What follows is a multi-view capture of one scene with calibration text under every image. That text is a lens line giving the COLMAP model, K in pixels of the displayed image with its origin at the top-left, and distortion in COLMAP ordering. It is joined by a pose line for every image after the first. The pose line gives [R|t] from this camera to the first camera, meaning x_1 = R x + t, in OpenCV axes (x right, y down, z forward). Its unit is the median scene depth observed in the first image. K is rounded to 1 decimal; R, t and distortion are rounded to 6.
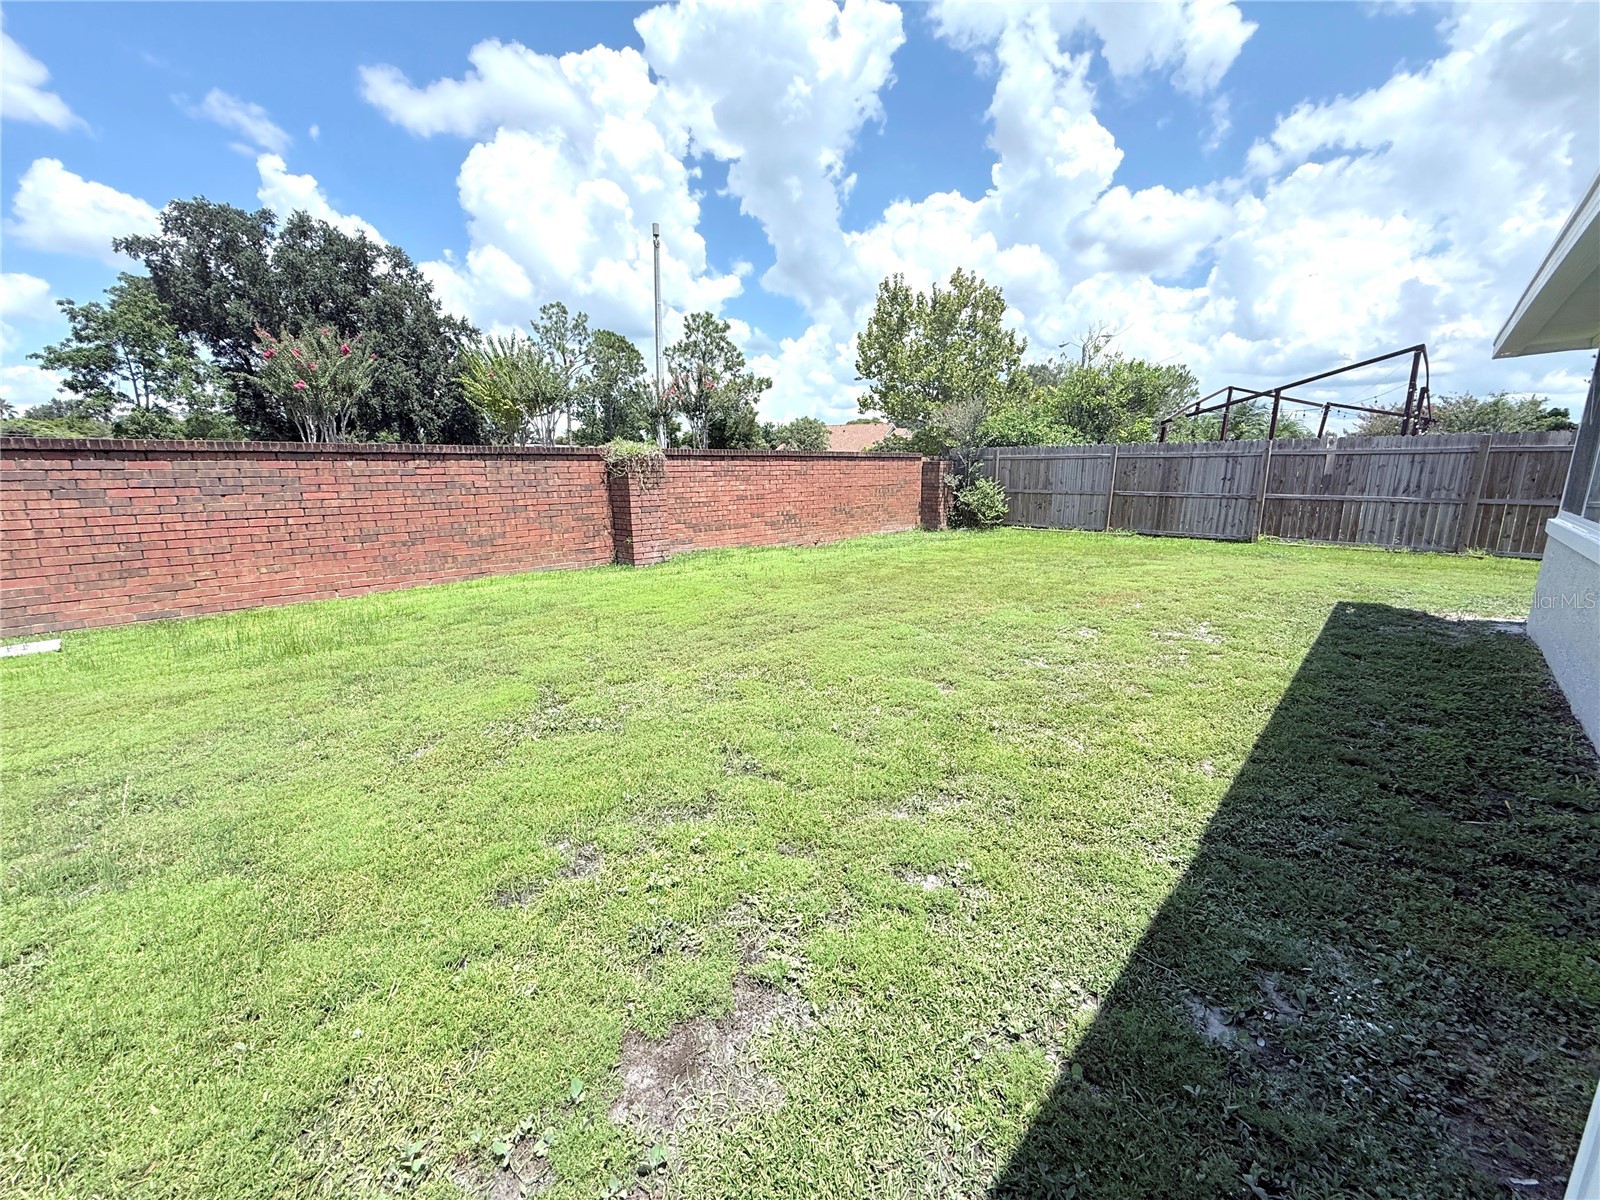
lens RADIAL K [[636.2, 0, 796.9], [0, 636.2, 600.2], [0, 0, 1]] dist [-0.000822, -0.000305]
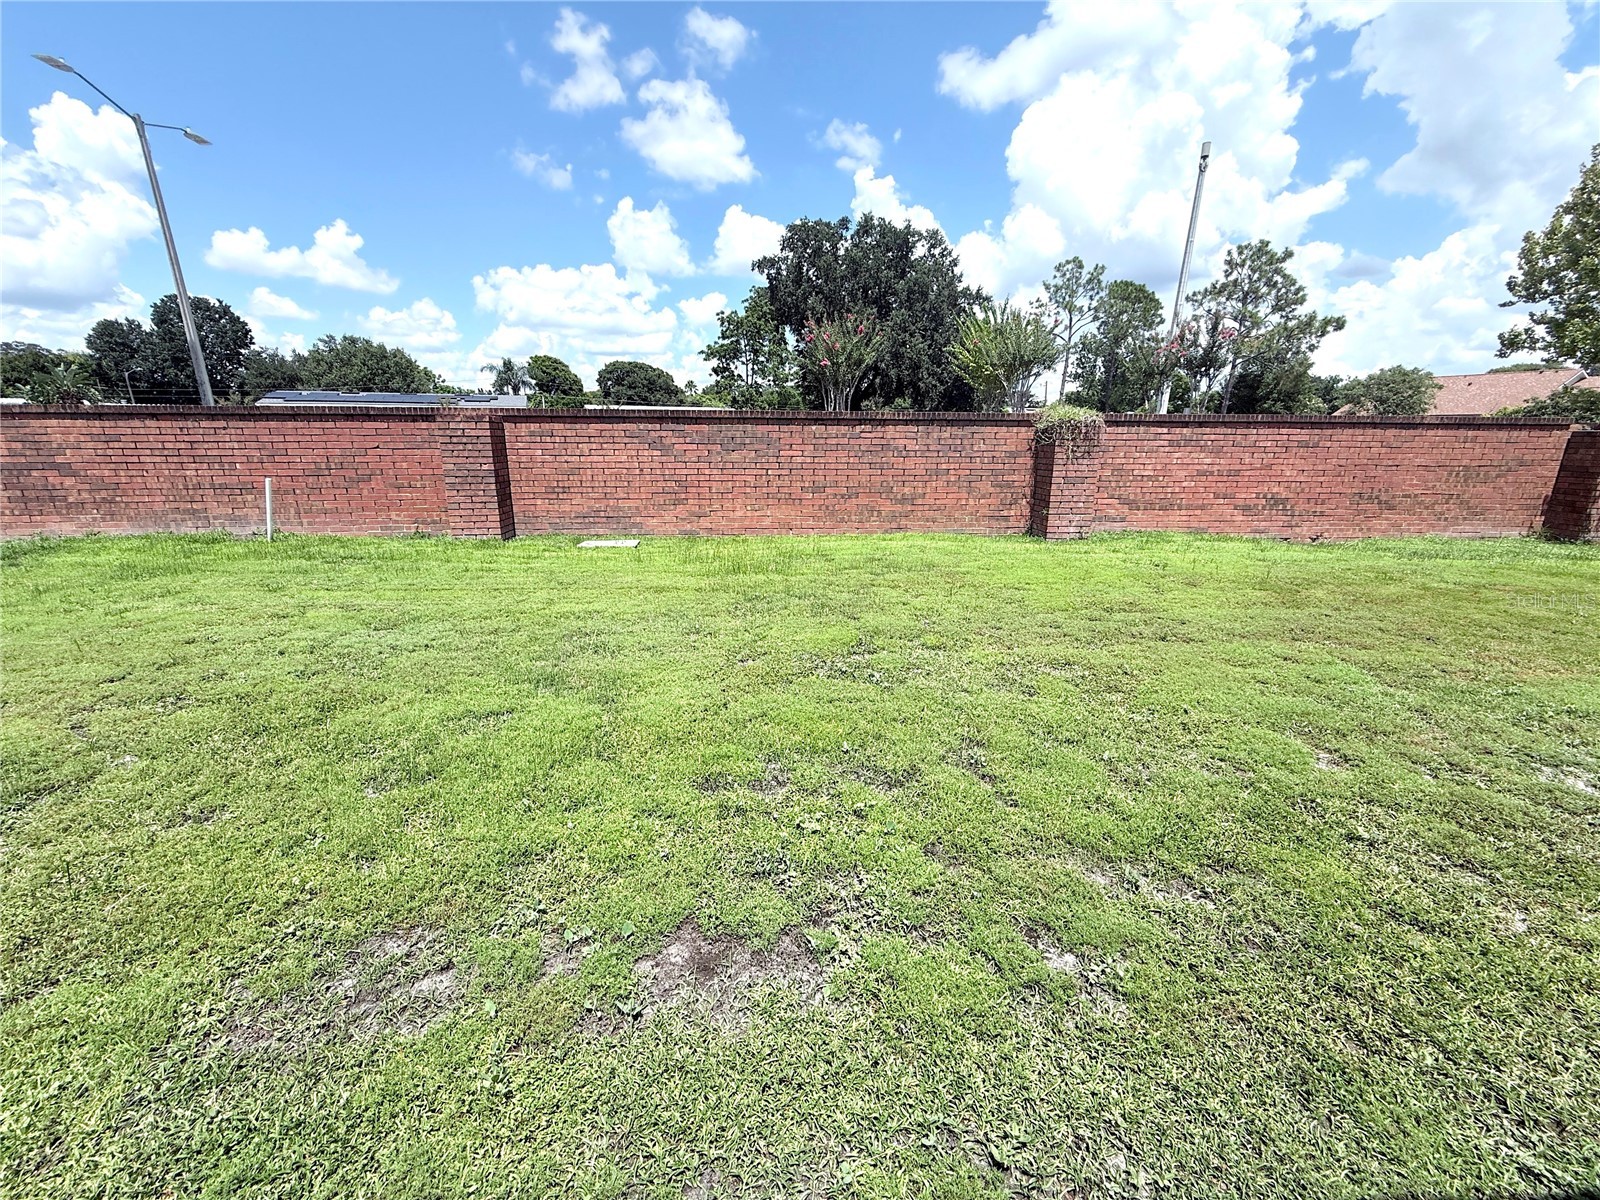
lens RADIAL K [[635.2, 0, 794.8], [0, 635.2, 601.0], [0, 0, 1]] dist [0.000064, -0.000062]
pose [[0.746750, 0.183793, -0.639206, 0.052451], [-0.148327, 0.982877, 0.109327, -0.006463], [0.648354, 0.013172, 0.761225, 0.020464]]
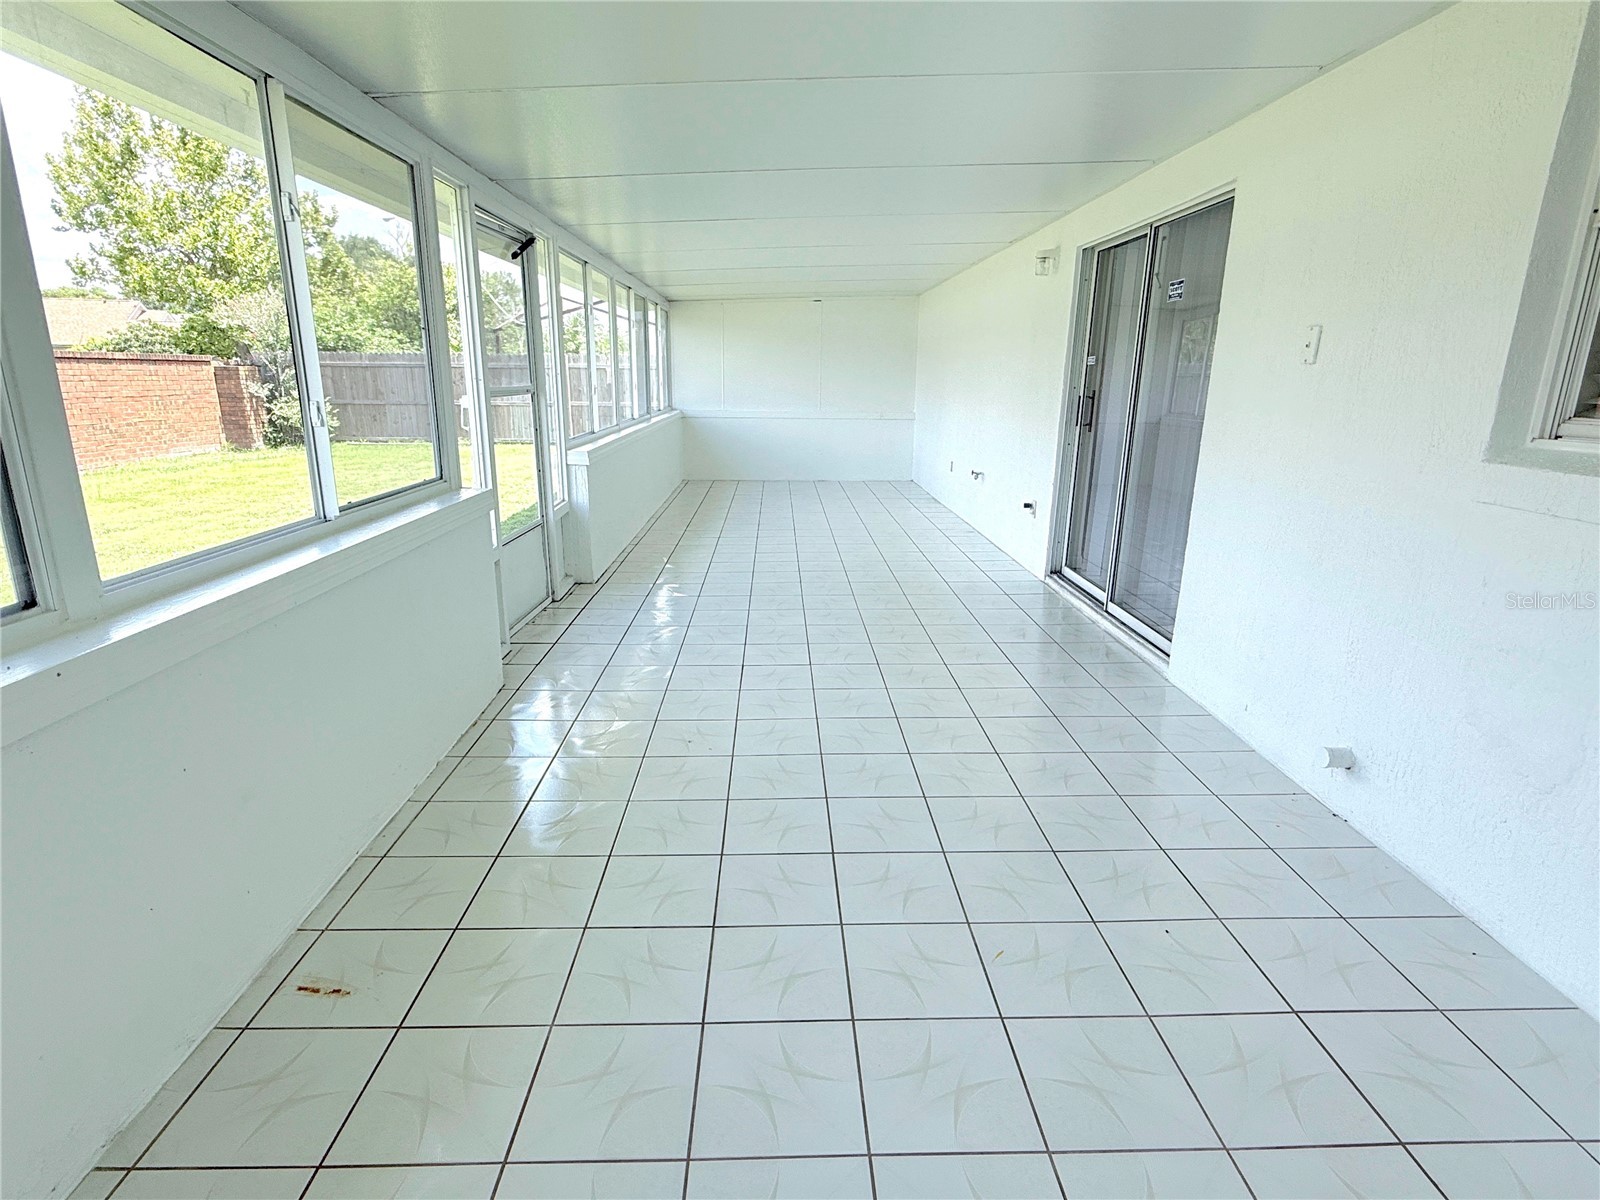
lens RADIAL K [[829.5, 0, 799.1], [0, 829.5, 601.6], [0, 0, 1]] dist [-0.002336, 0.000791]
pose [[0.701510, -0.173487, 0.691221, -0.057814], [0.131496, 0.984773, 0.113712, 0.052771], [-0.700423, 0.011122, 0.713641, -0.260138]]
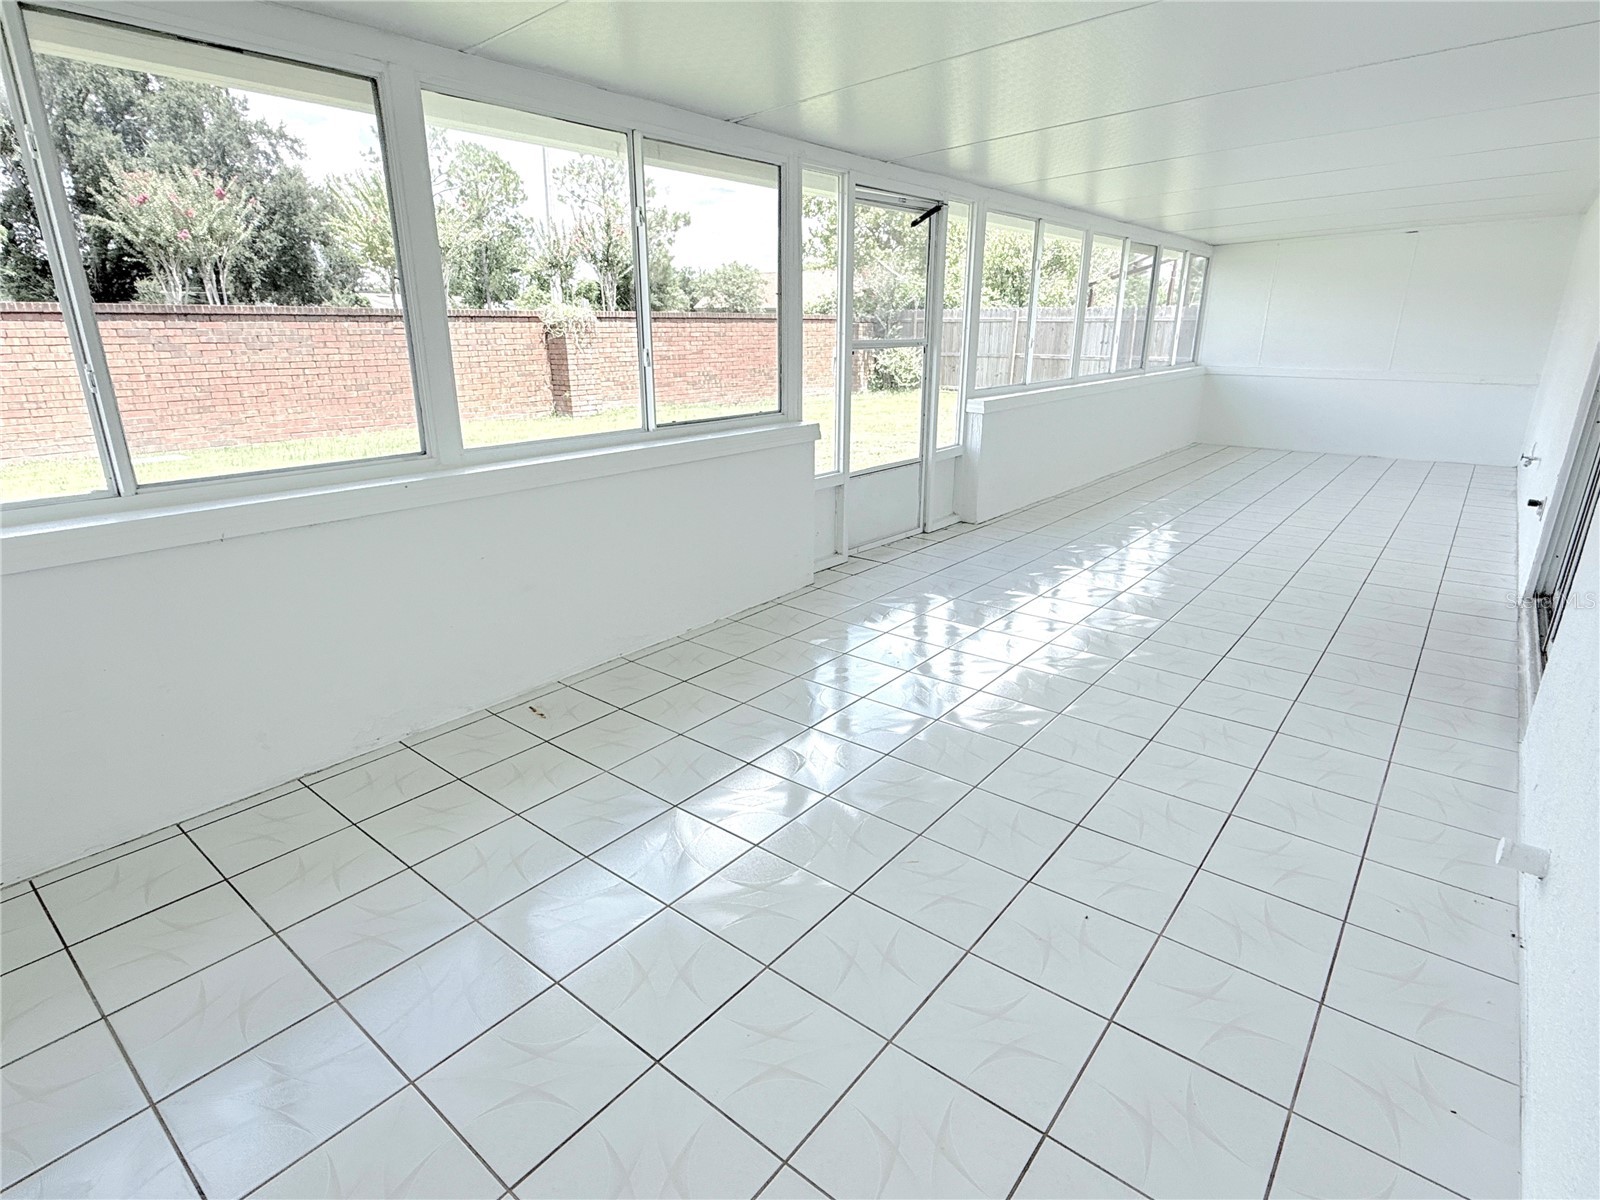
lens RADIAL K [[829.5, 0, 799.1], [0, 829.5, 601.6], [0, 0, 1]] dist [-0.002336, 0.000791]
pose [[0.996614, -0.019567, 0.079856, 0.014325], [0.010391, 0.993456, 0.113739, 0.065018], [-0.081559, -0.112524, 0.990296, -0.323668]]
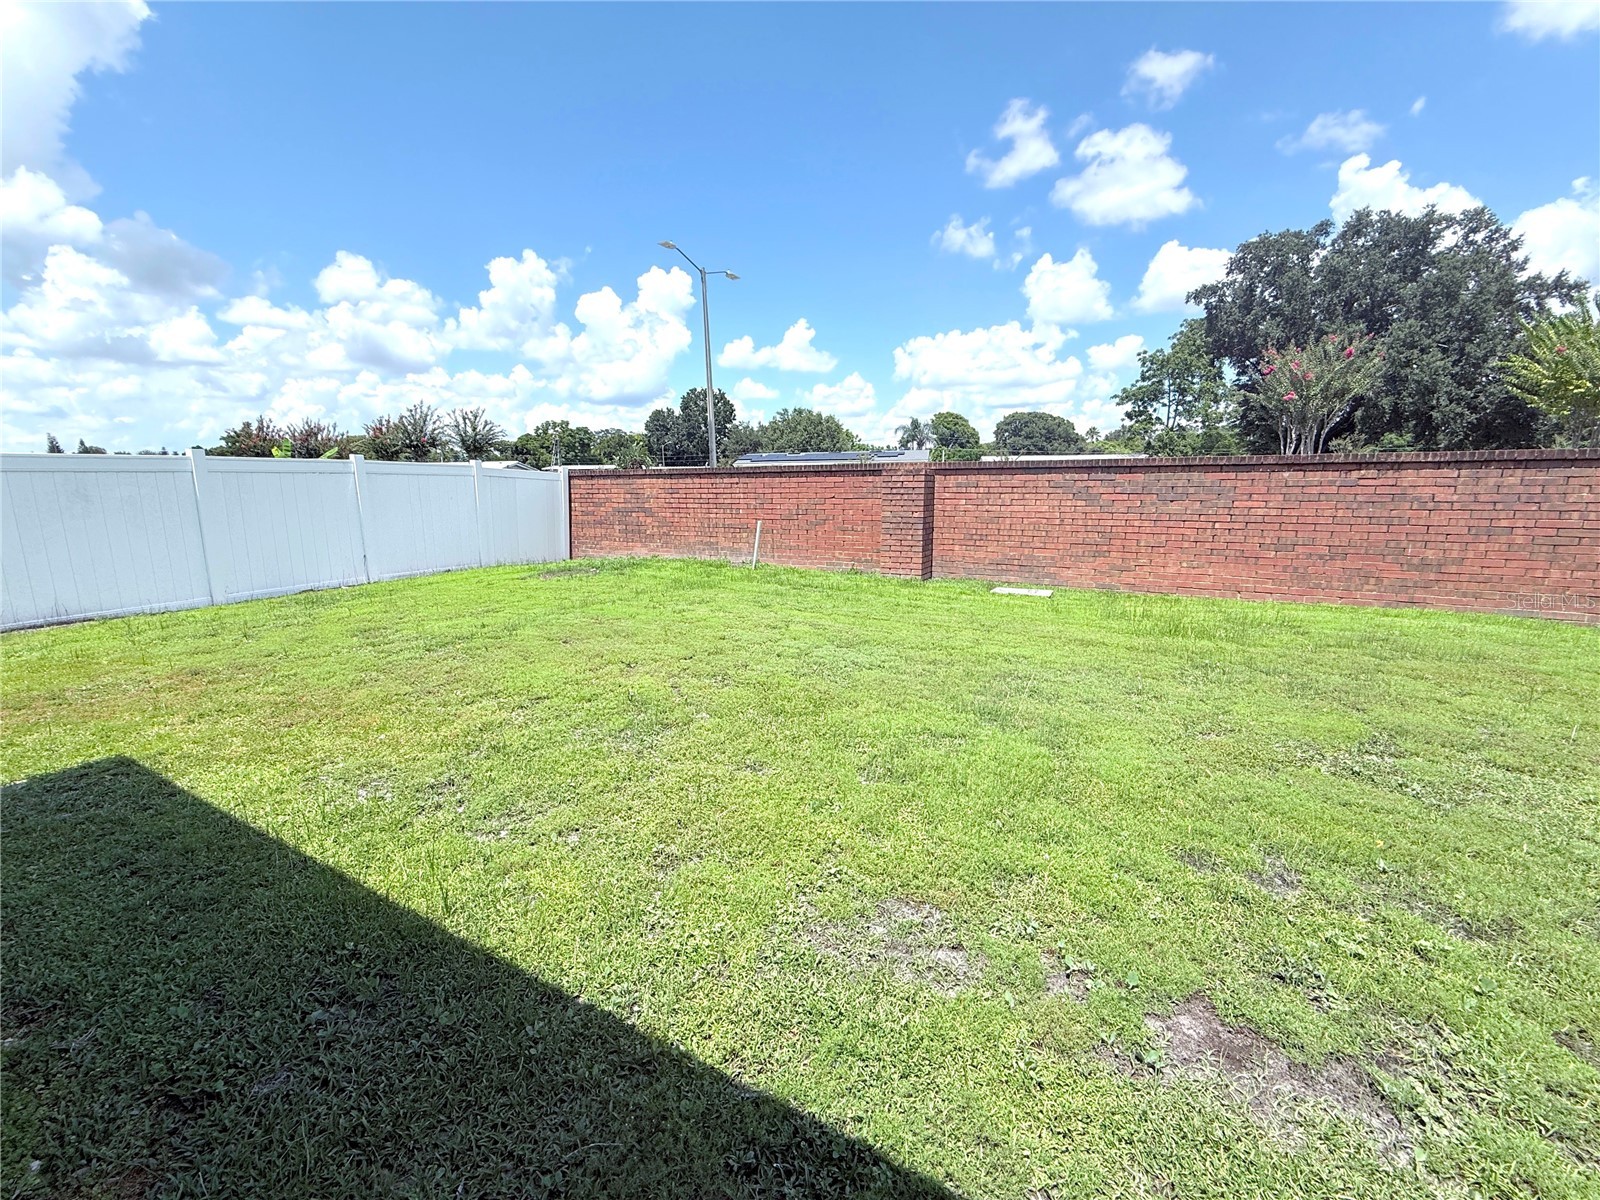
lens RADIAL K [[635.2, 0, 794.8], [0, 635.2, 601.0], [0, 0, 1]] dist [0.000064, -0.000062]
pose [[0.260637, 0.183797, -0.947780, 0.047008], [-0.192217, 0.971936, 0.135622, -0.000750], [0.946109, 0.146831, 0.288651, -0.010052]]
